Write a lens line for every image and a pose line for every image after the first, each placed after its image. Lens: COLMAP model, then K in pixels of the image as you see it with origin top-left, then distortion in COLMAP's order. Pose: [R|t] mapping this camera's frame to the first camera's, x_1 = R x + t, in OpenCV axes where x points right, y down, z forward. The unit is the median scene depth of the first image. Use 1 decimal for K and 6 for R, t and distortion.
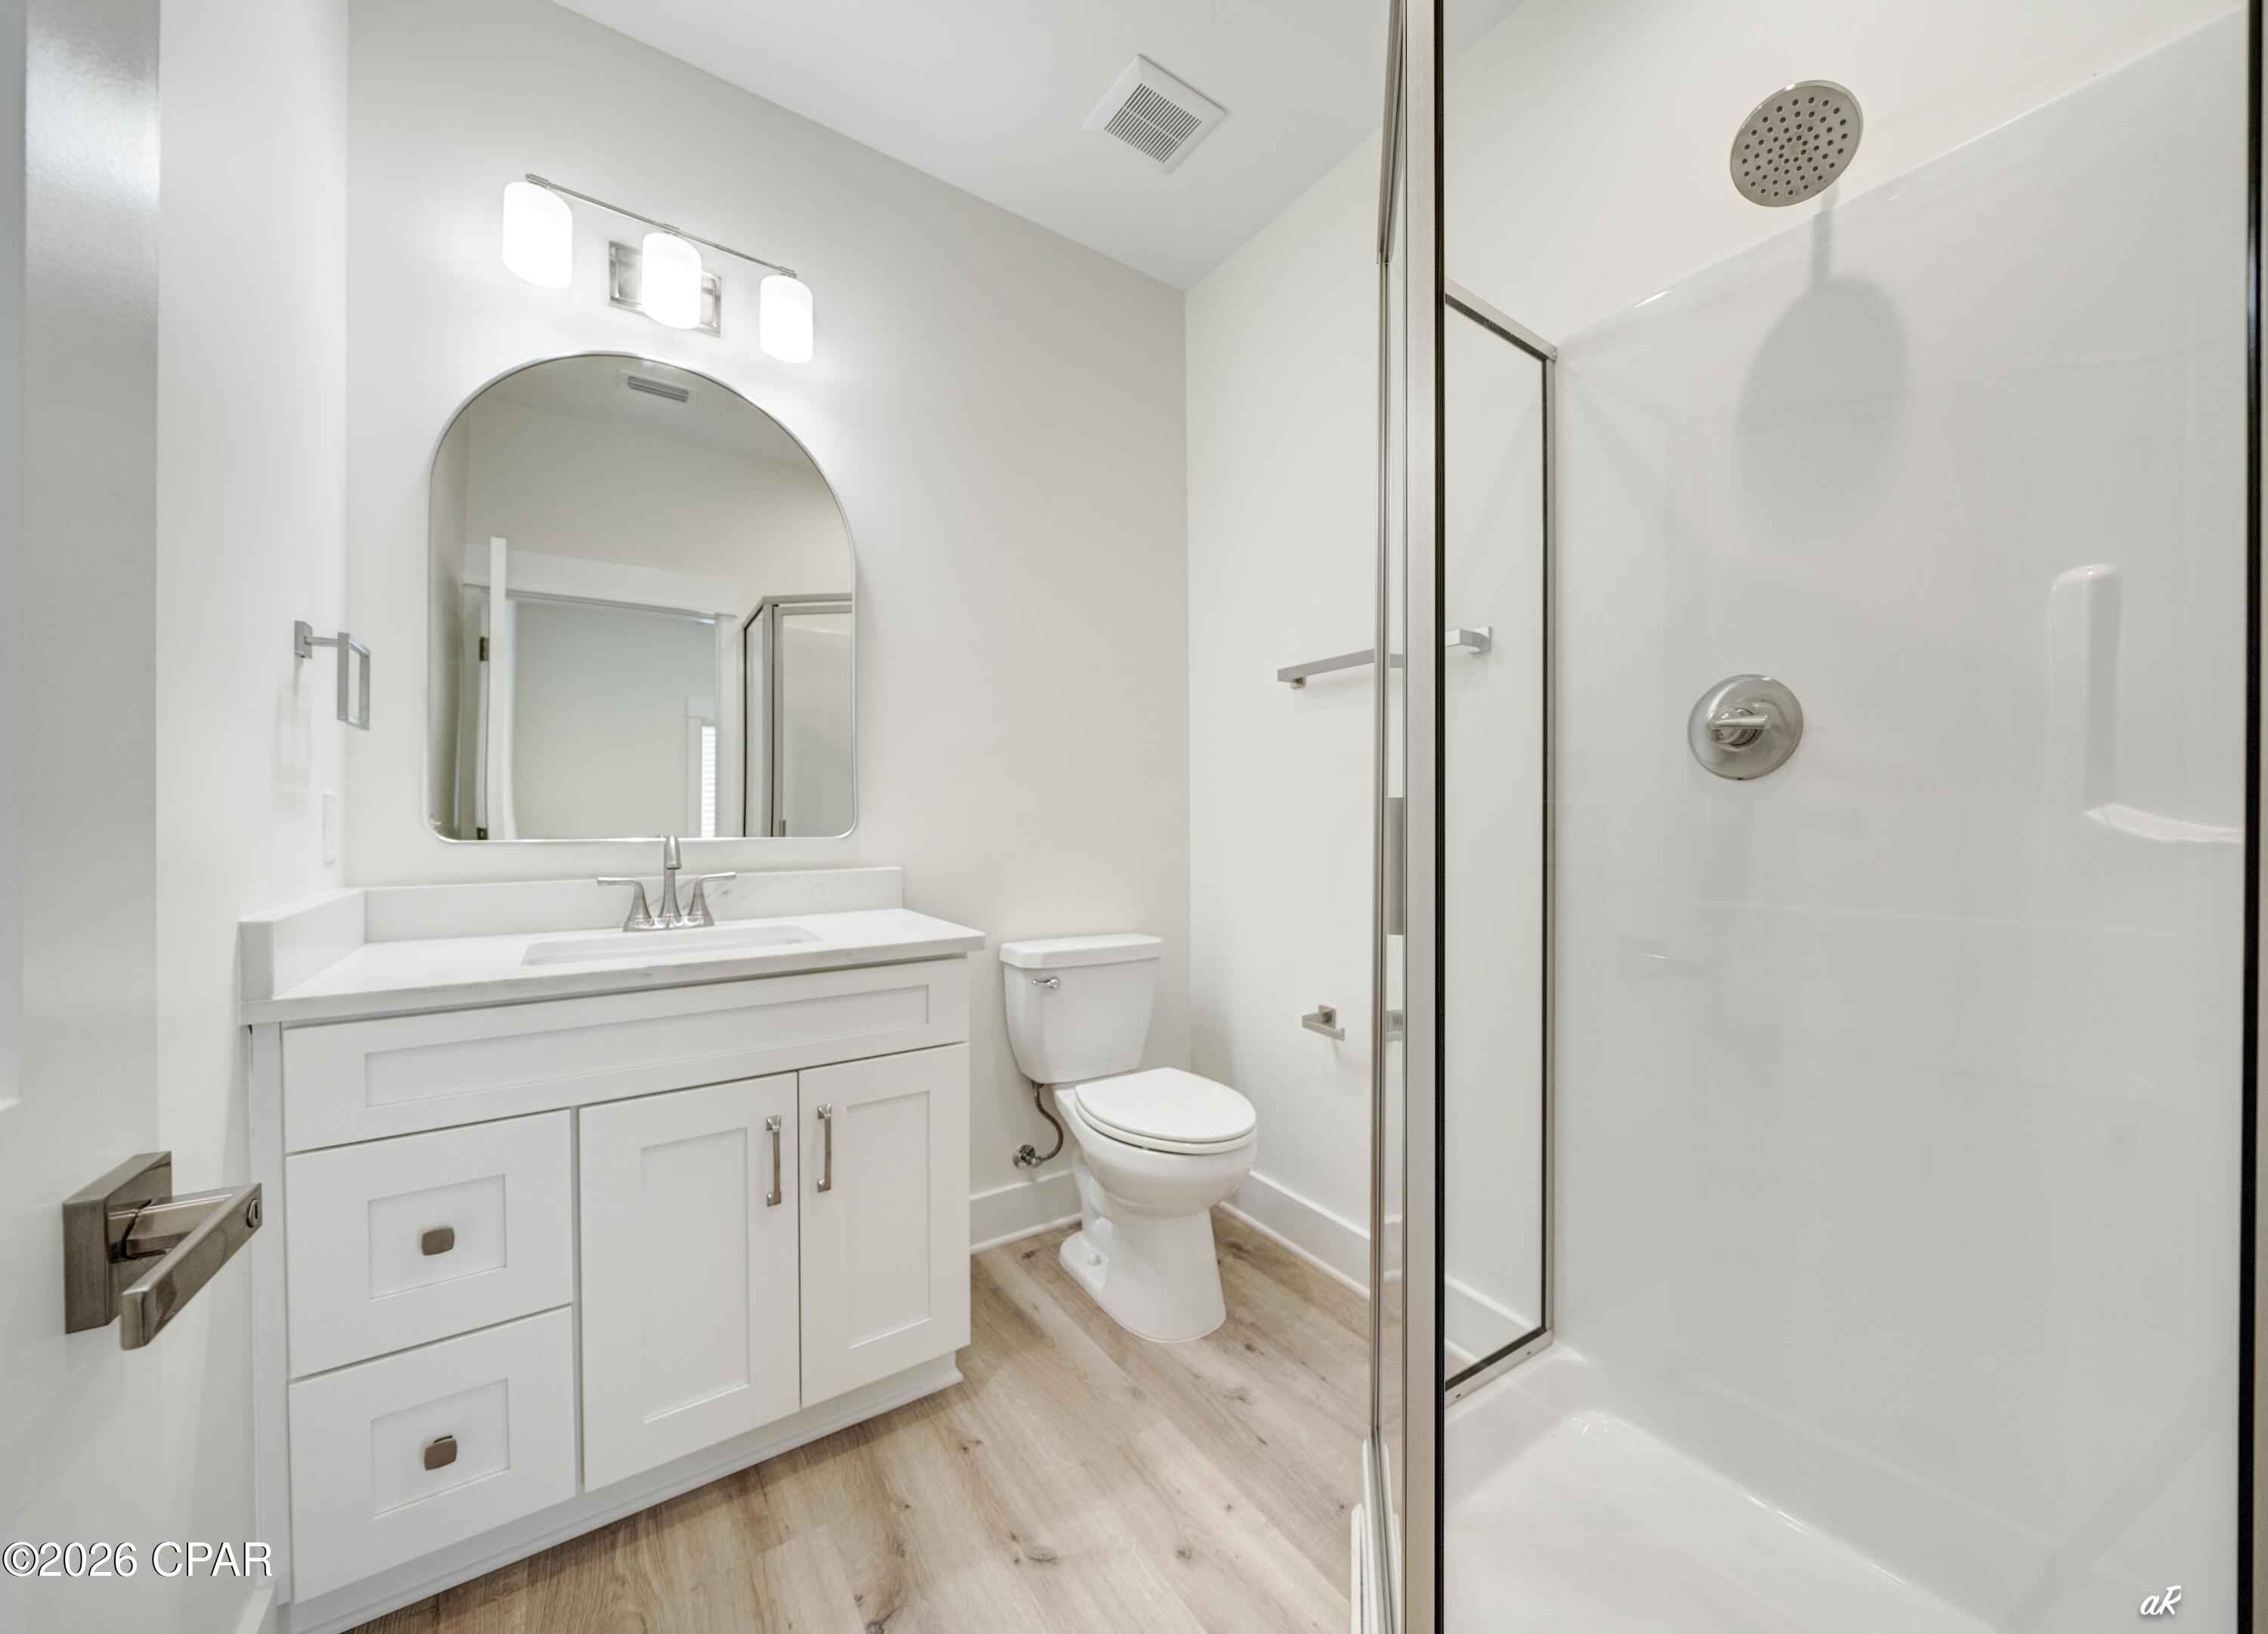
lens RADIAL K [[813.8, 0, 1207.0], [0, 813.8, 827.4], [0, 0, 1]] dist [-0.000724, -0.000152]
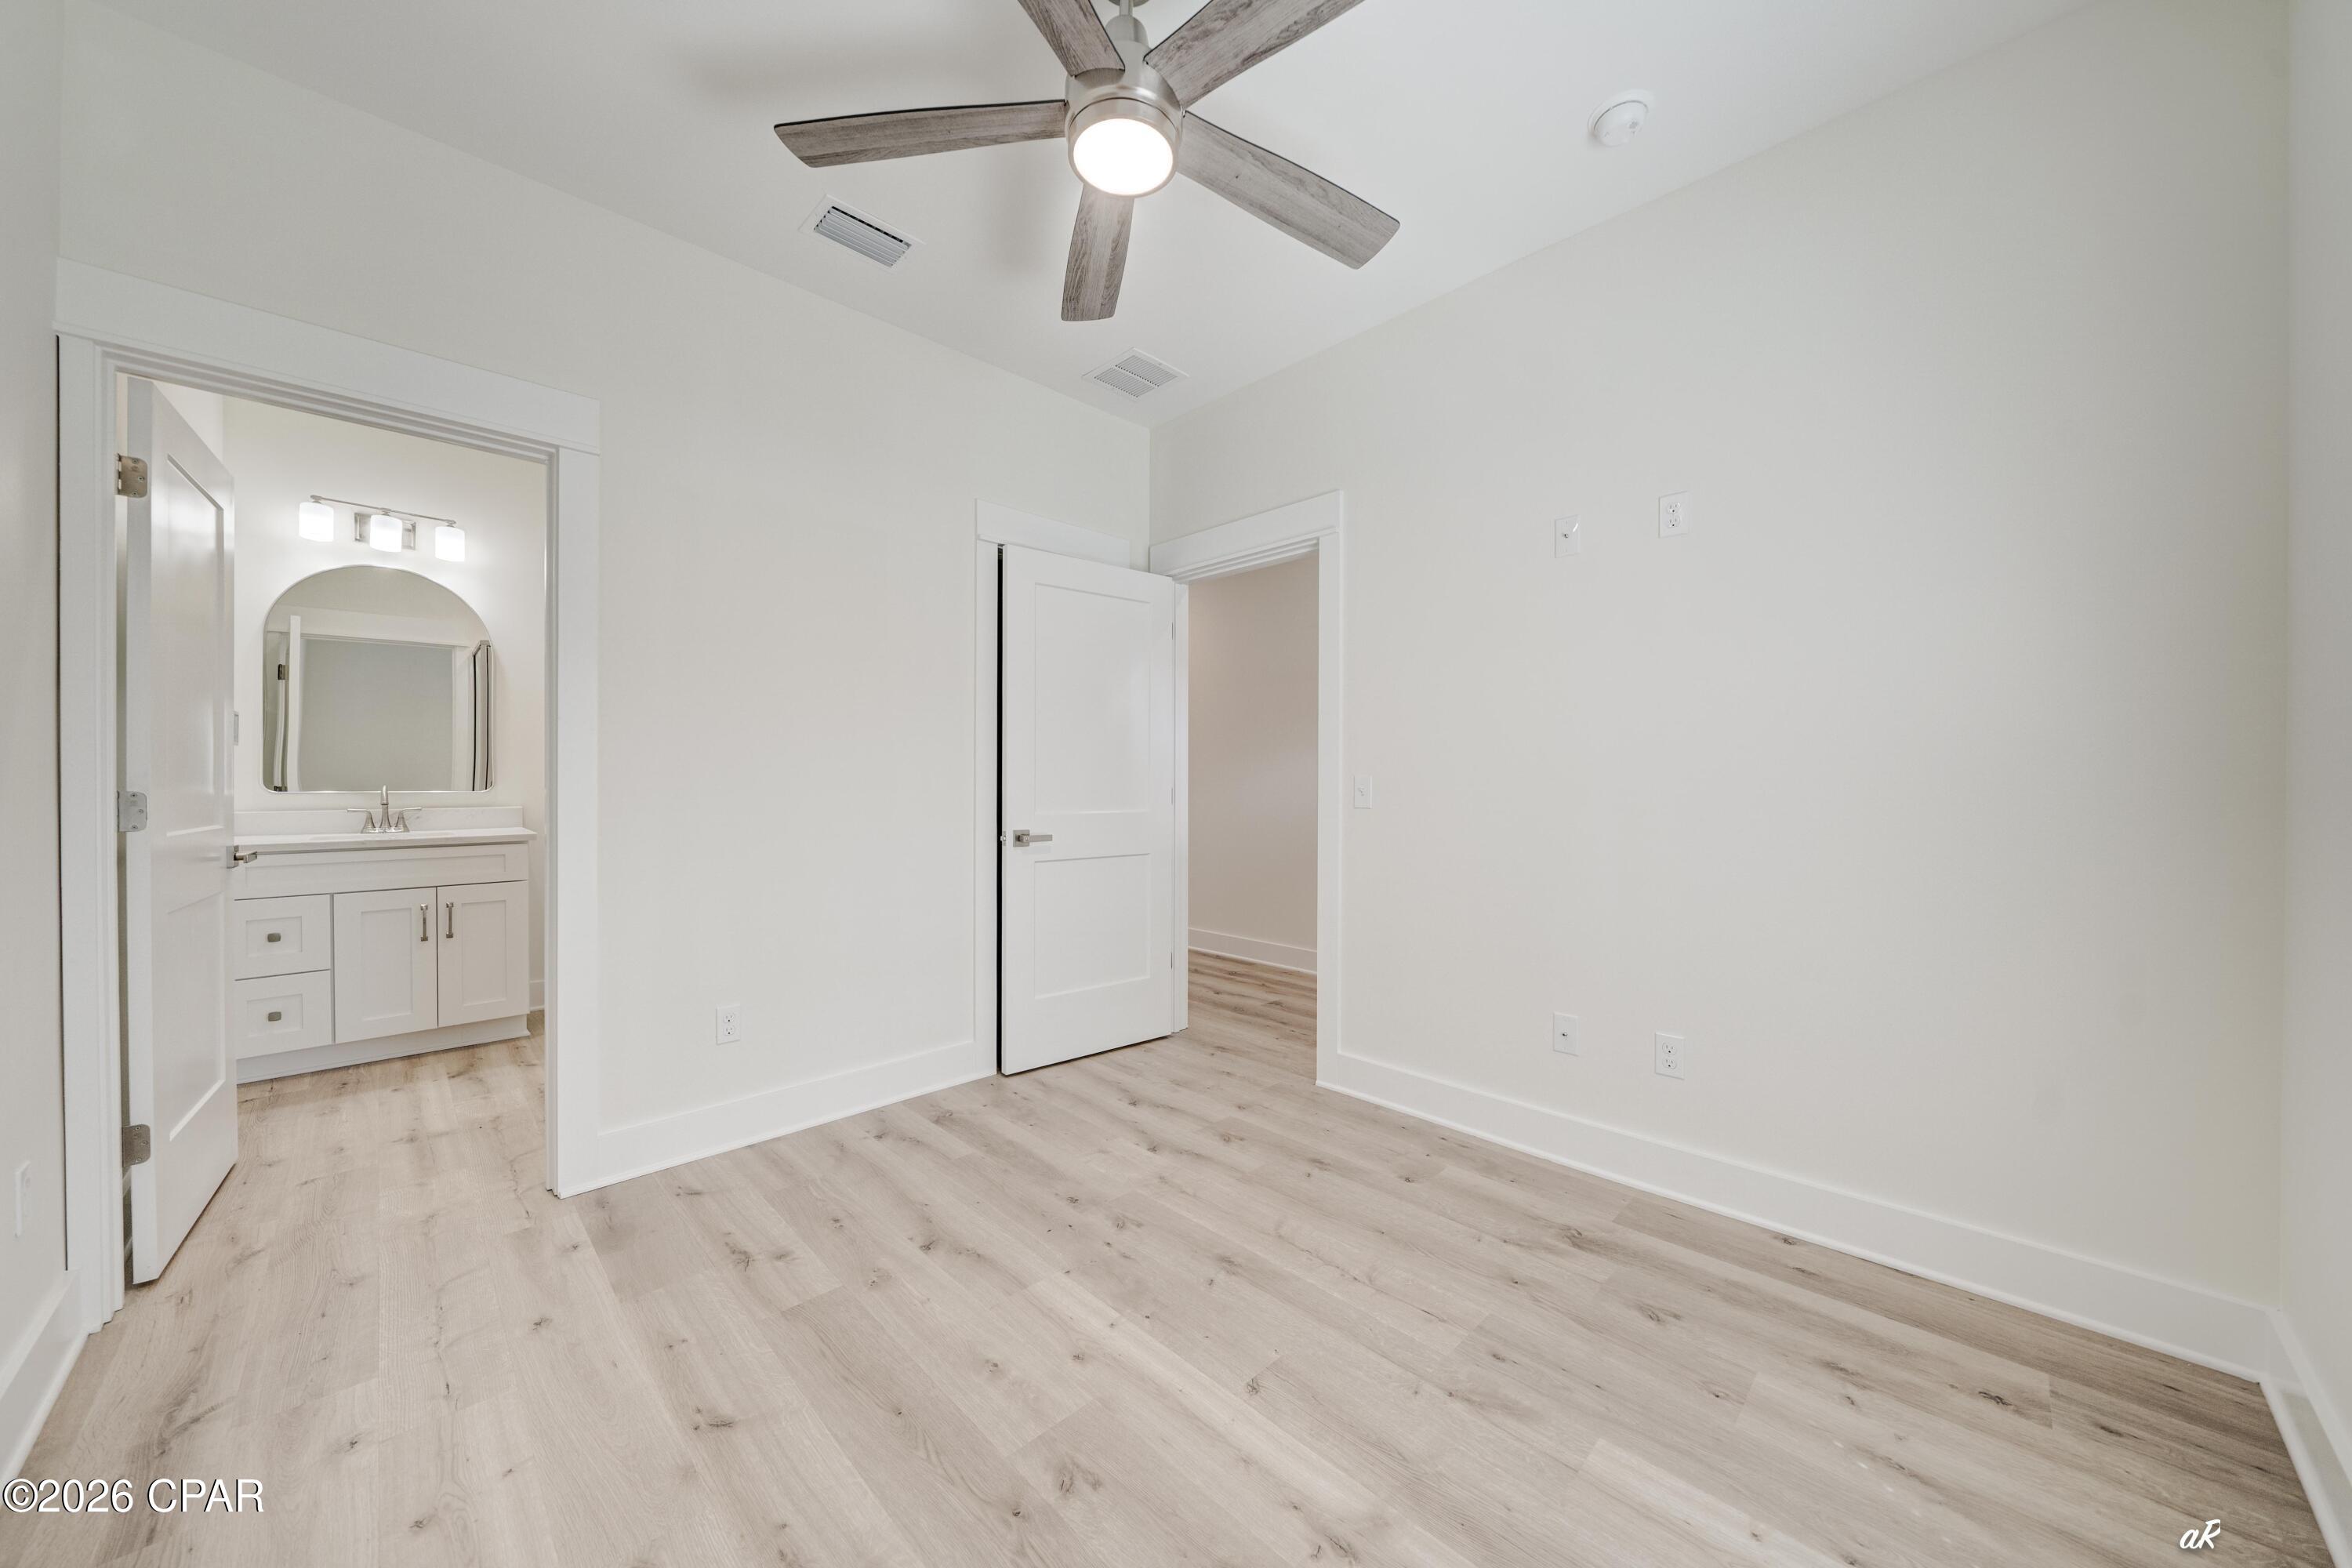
lens RADIAL K [[794.1, 0, 1163.2], [0, 794.1, 791.2], [0, 0, 1]] dist [-0.005594, 0.000111]
pose [[0.992304, 0.000603, 0.123821, 1.143617], [-0.000750, 0.999999, 0.001145, 0.010600], [-0.123821, -0.001229, 0.992304, -1.352464]]
